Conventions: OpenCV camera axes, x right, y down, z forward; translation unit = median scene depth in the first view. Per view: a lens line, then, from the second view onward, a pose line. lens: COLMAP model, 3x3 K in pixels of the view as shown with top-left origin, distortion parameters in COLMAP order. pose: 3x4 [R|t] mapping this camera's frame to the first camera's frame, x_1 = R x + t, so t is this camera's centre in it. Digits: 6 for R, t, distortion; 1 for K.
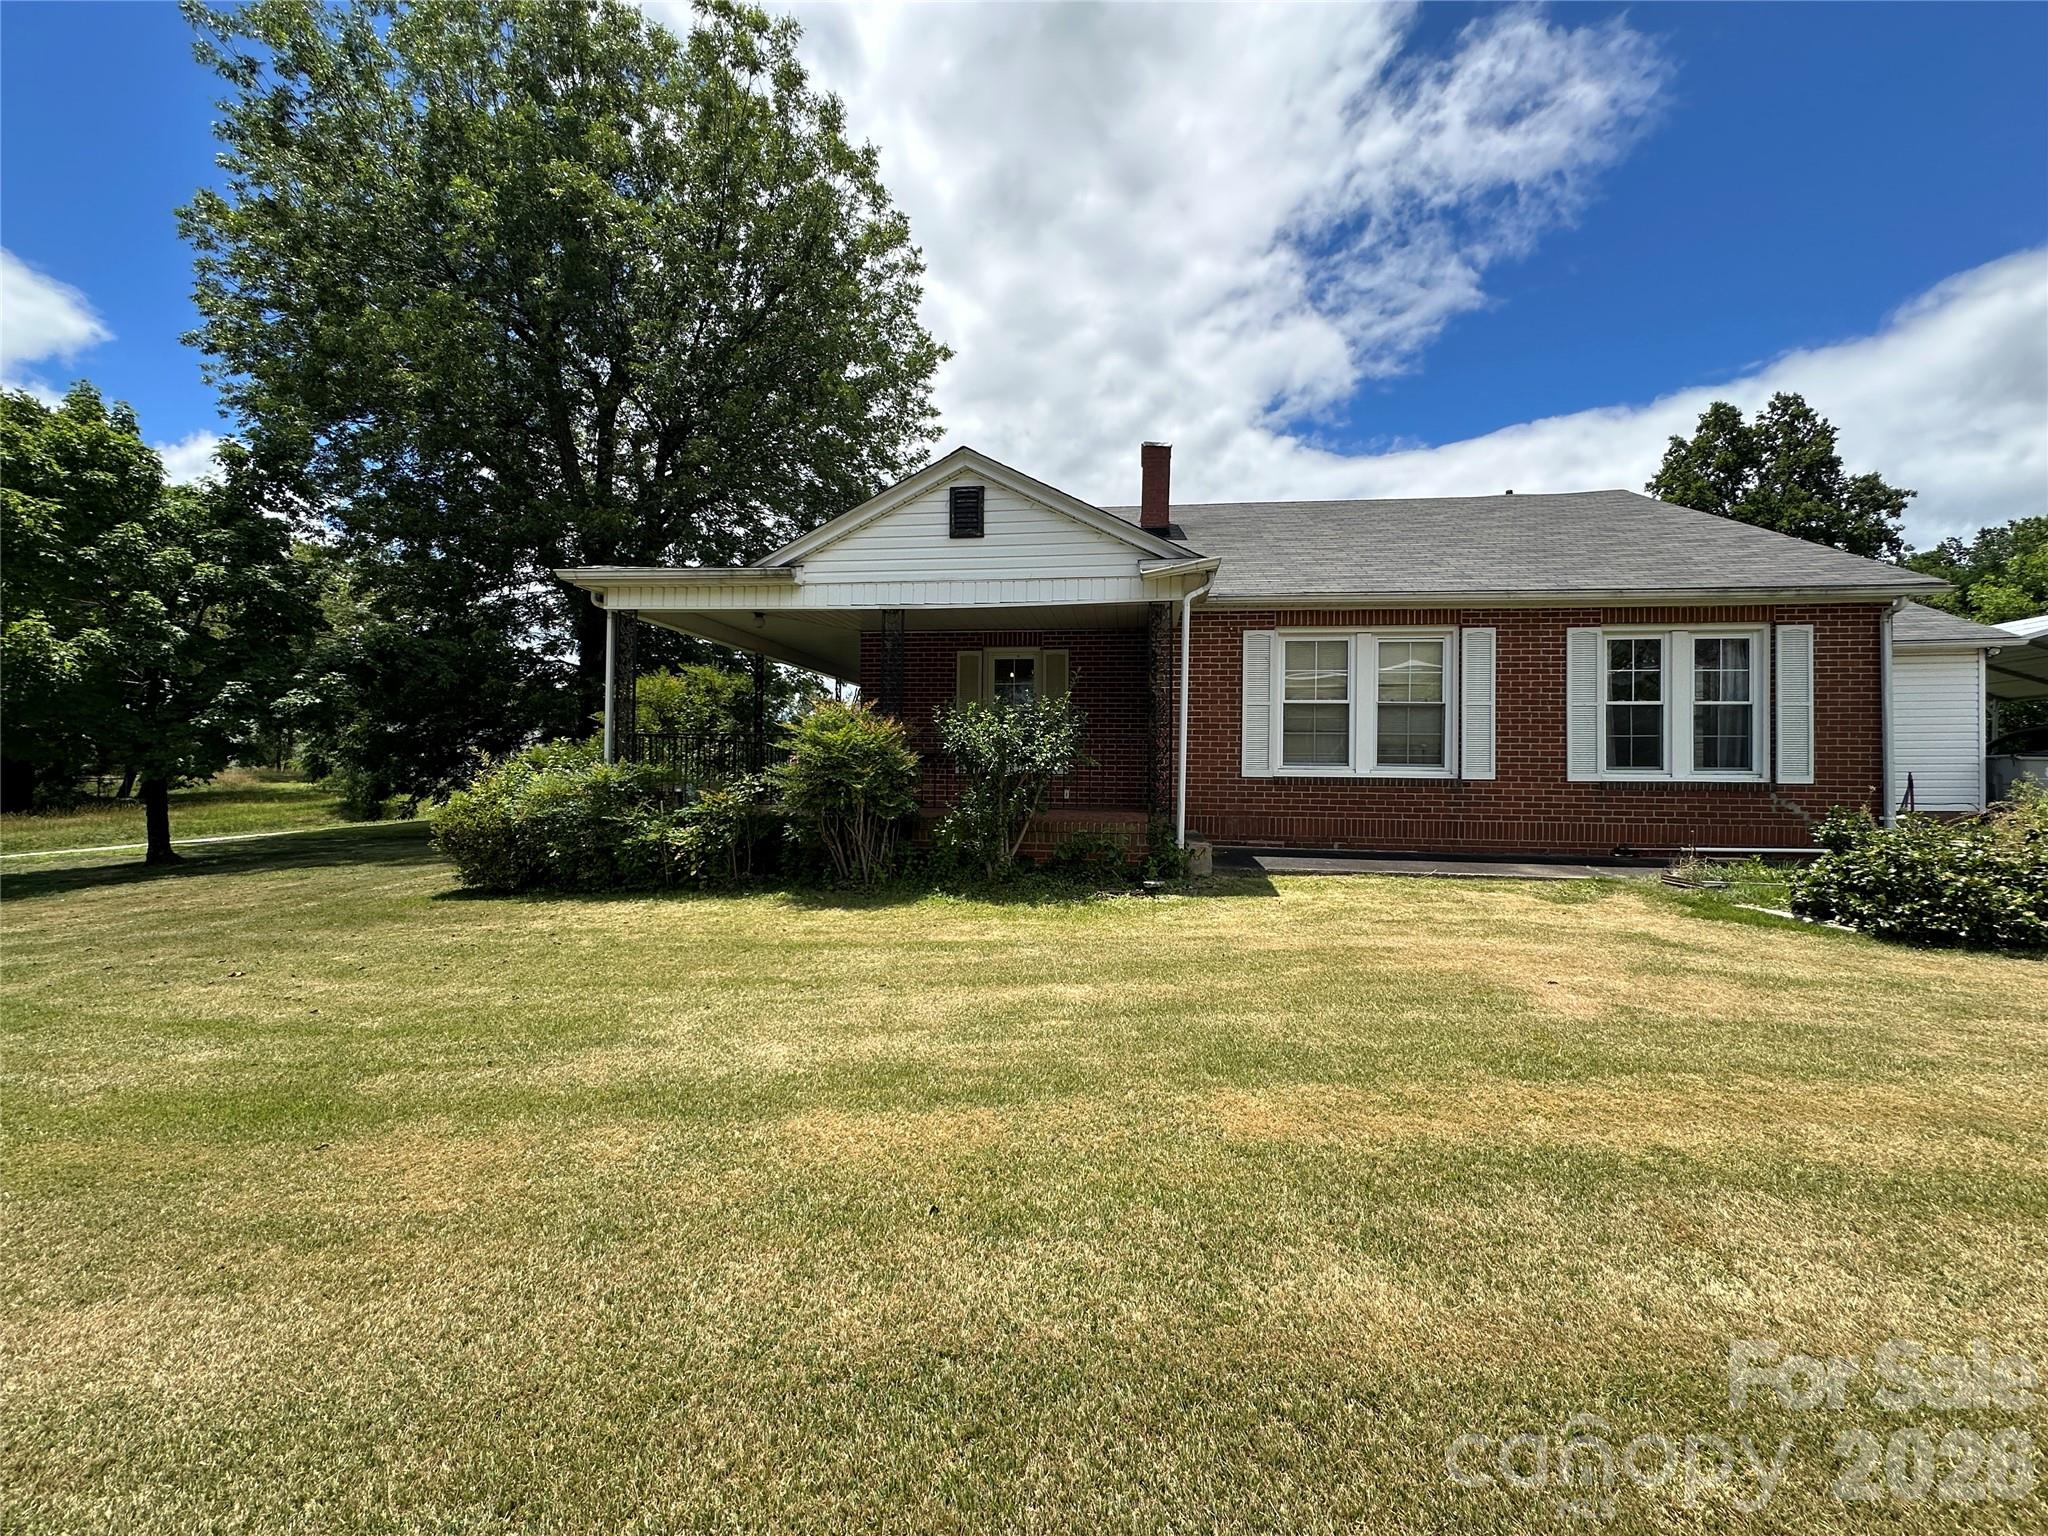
lens RADIAL K [[819.4, 0, 1027.7], [0, 819.4, 769.3], [0, 0, 1]] dist [-0.001511, 0.000210]
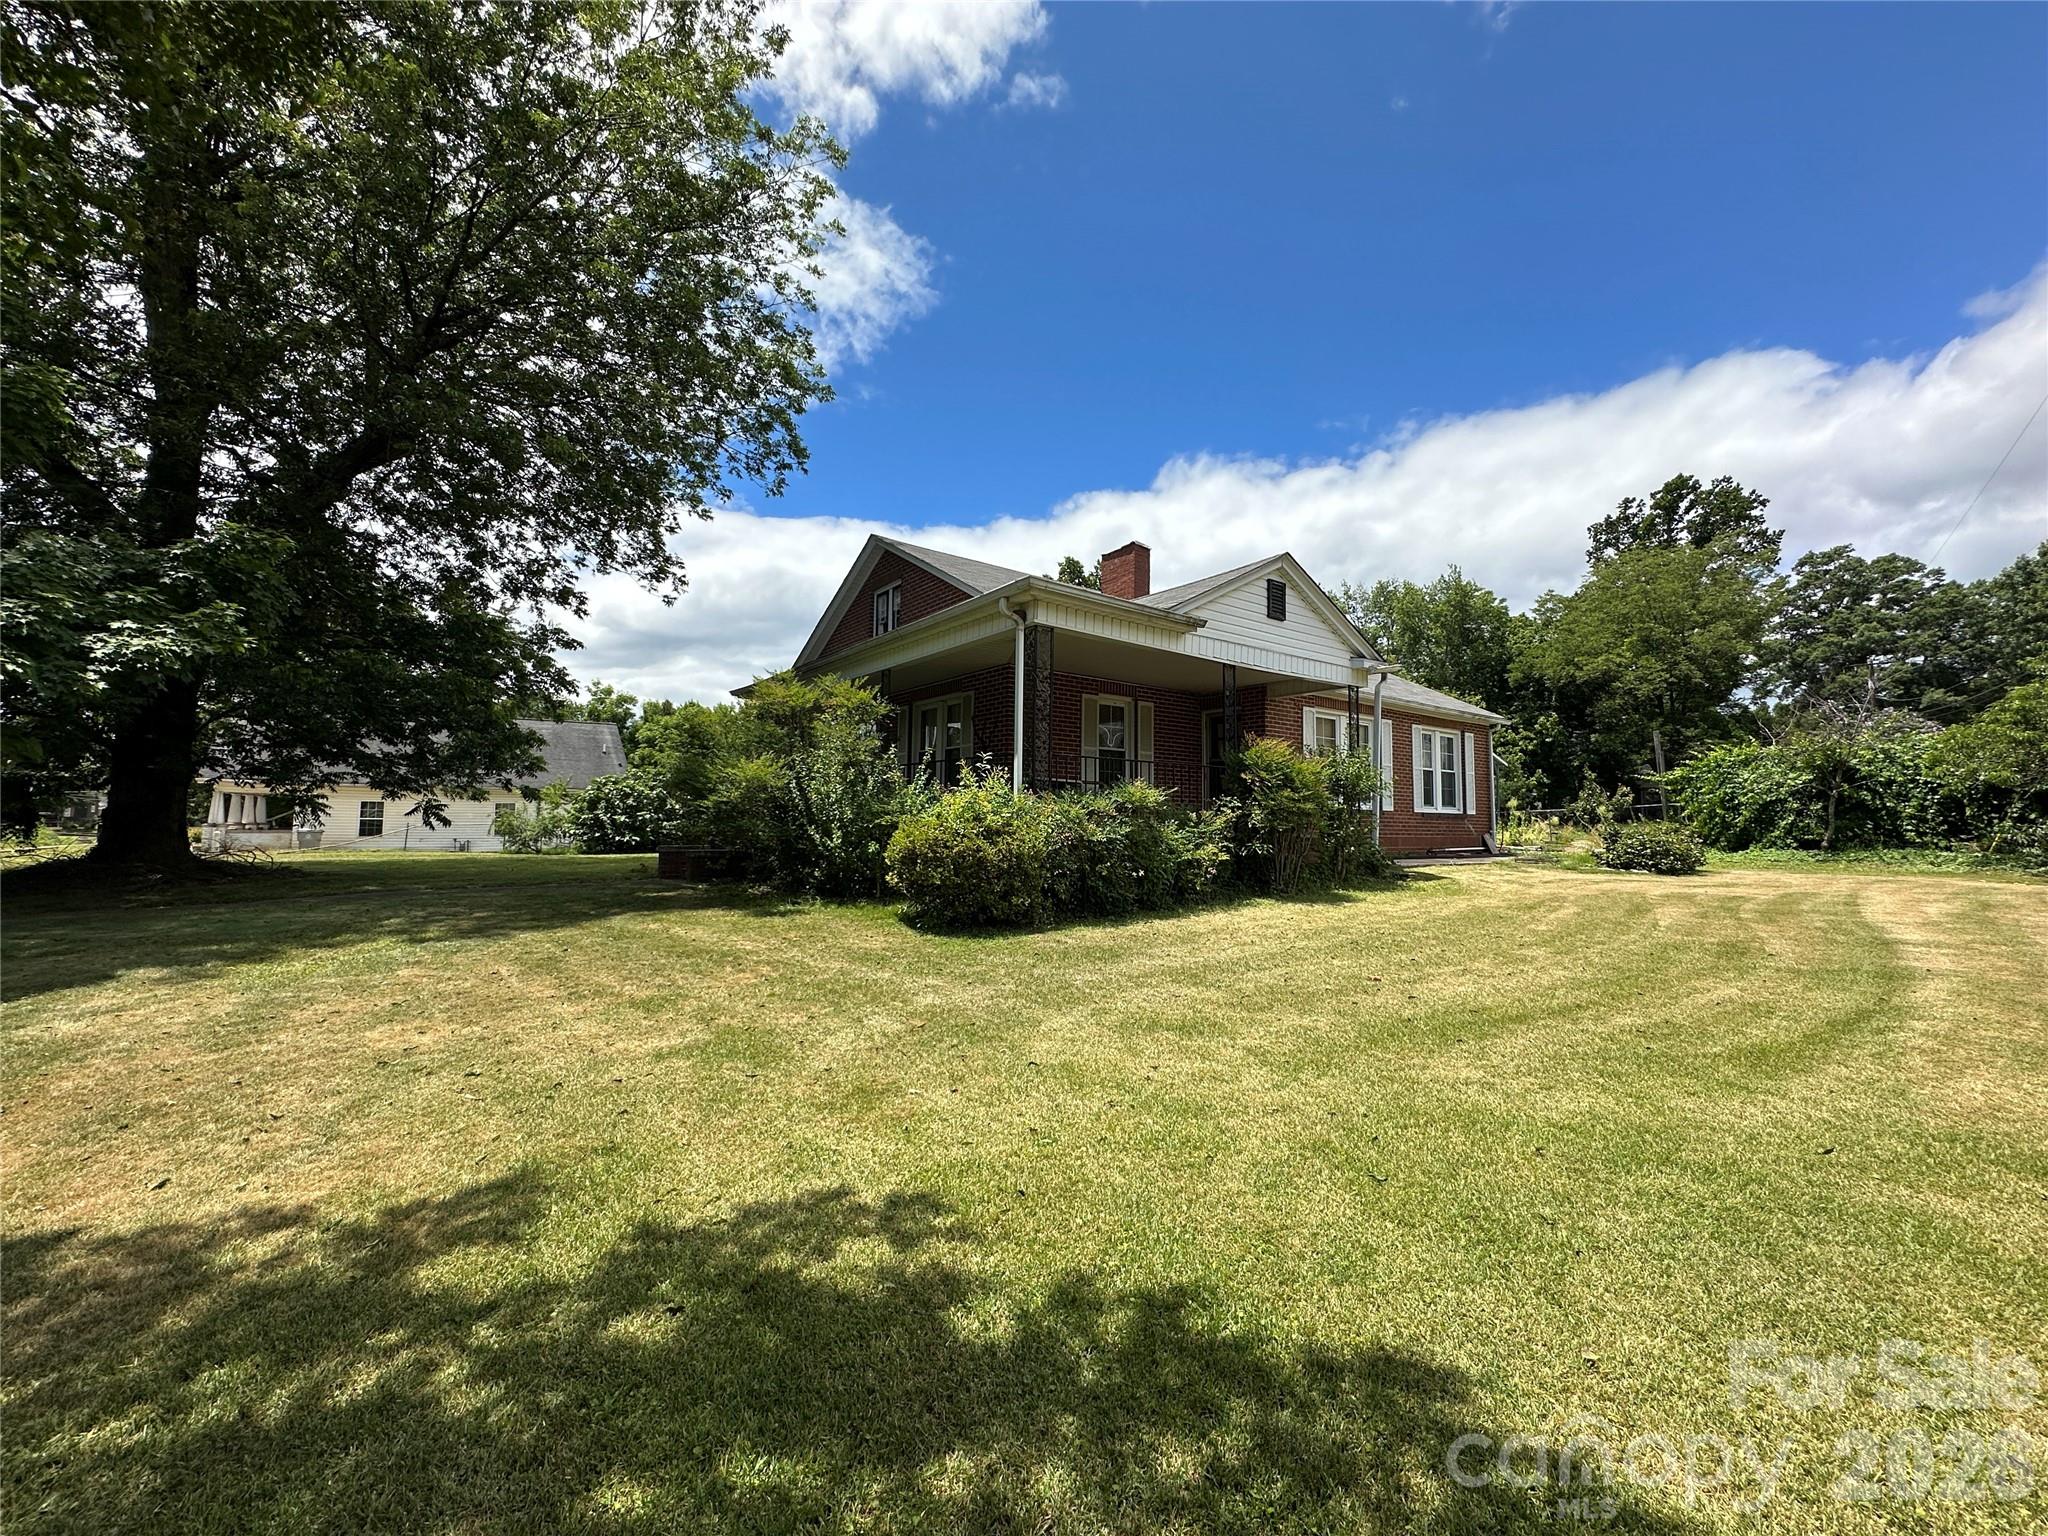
lens RADIAL K [[819.4, 0, 1026.1], [0, 819.4, 768.1], [0, 0, 1]] dist [-0.001511, 0.000210]
pose [[0.716454, 0.047293, 0.696029, -1.249883], [-0.008250, 0.998204, -0.059333, 0.033926], [-0.697585, 0.036768, 0.715558, 0.351795]]
